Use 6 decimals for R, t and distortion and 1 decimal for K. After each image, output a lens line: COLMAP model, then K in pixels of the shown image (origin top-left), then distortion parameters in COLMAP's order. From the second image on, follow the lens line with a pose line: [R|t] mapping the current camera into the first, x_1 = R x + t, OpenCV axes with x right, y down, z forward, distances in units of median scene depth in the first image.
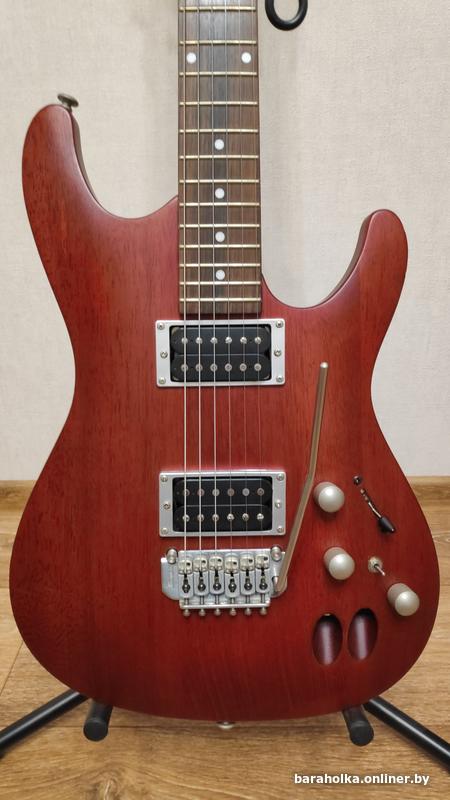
lens RADIAL K [[567.4, 0, 230.6], [0, 567.4, 399.7], [0, 0, 1]] dist [0.001589, -0.005485]
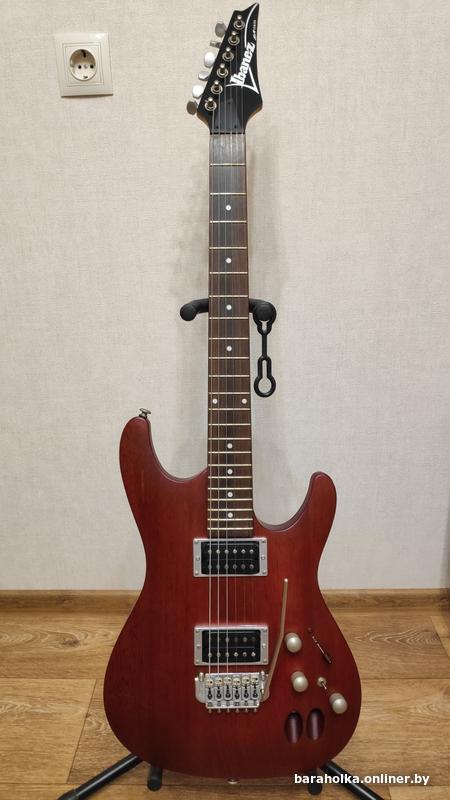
lens RADIAL K [[574.1, 0, 226.2], [0, 574.1, 399.2], [0, 0, 1]] dist [-0.000375, -0.005006]
pose [[0.999969, 0.000624, -0.007804, -0.016555], [-0.001293, 0.996283, -0.086126, -0.412257], [0.007721, 0.086133, 0.996254, -0.799723]]
